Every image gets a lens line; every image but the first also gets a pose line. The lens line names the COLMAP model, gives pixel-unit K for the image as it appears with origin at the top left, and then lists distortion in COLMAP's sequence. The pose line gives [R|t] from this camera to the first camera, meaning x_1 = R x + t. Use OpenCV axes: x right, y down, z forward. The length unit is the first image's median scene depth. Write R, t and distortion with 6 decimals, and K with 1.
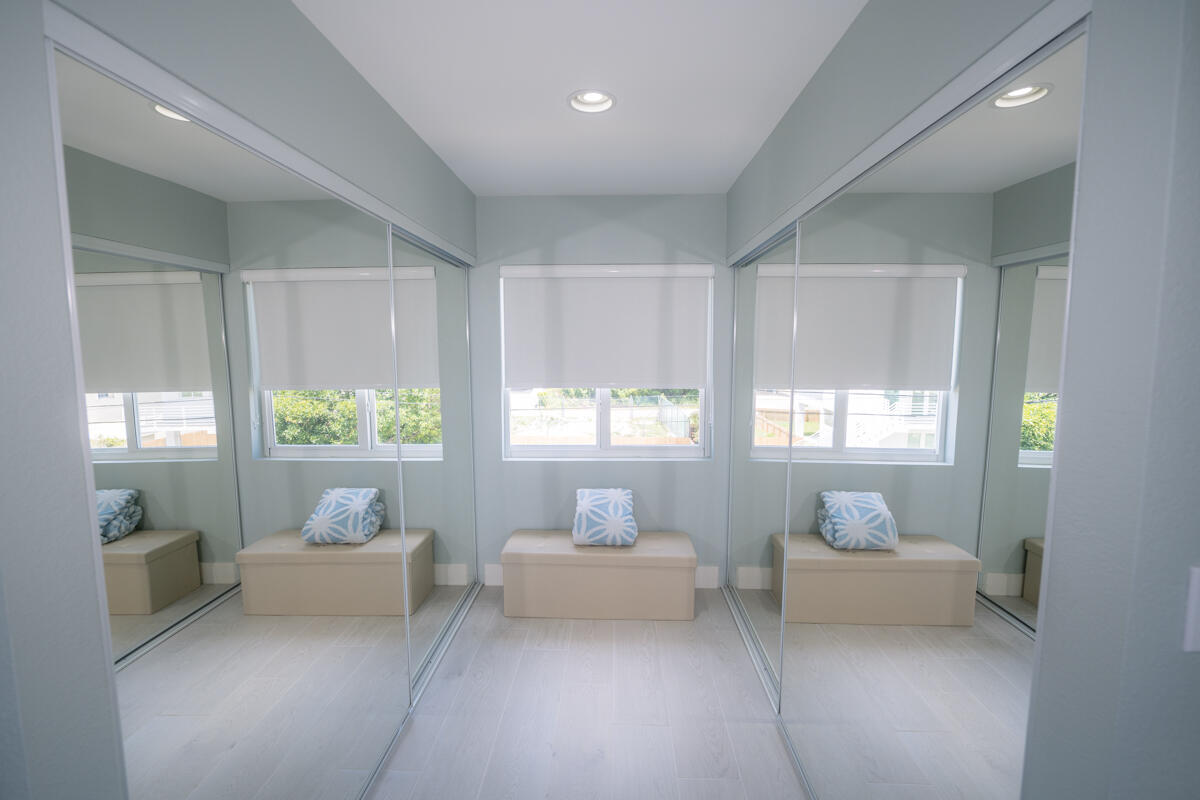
lens RADIAL K [[488.1, 0, 603.3], [0, 488.1, 391.3], [0, 0, 1]] dist [-0.007658, -0.000500]
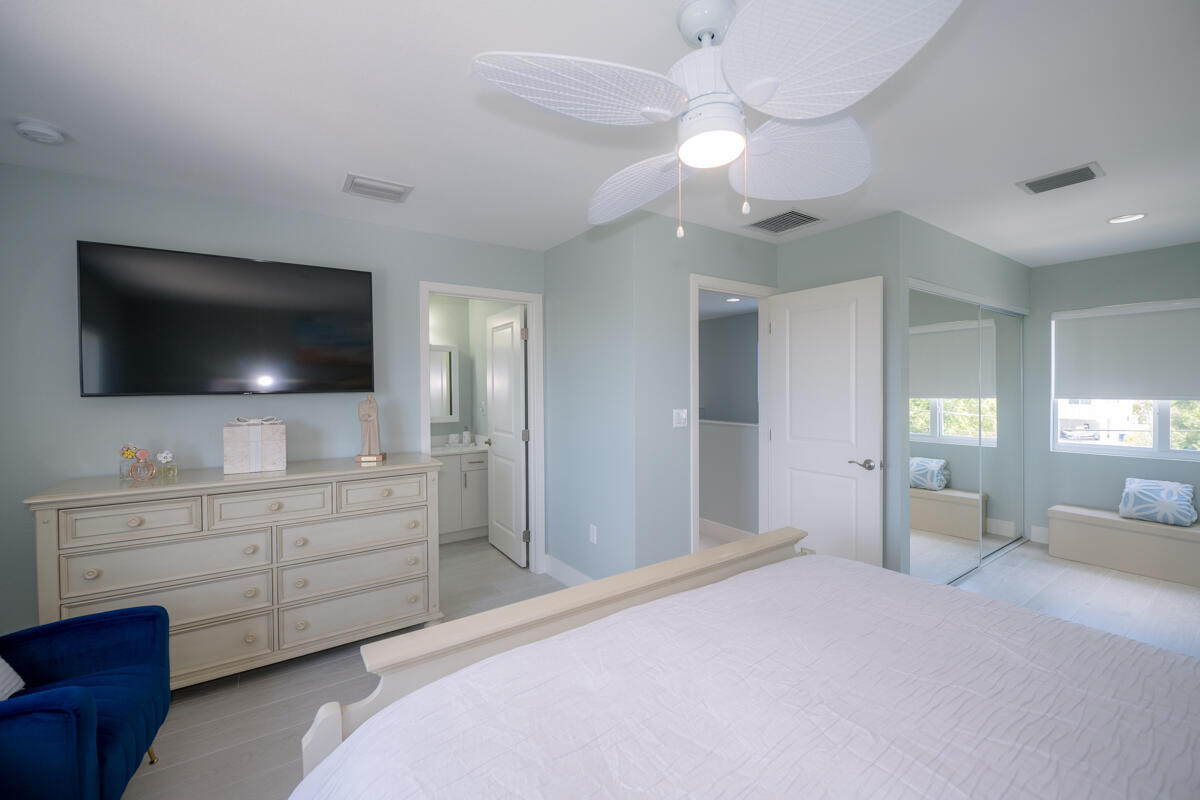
lens RADIAL K [[488.1, 0, 597.1], [0, 488.1, 387.6], [0, 0, 1]] dist [-0.007658, -0.000500]
pose [[0.580415, 0.000927, -0.814320, 0.177724], [-0.078182, 0.995443, -0.054592, 0.148080], [0.810559, 0.095351, 0.577843, -0.911346]]
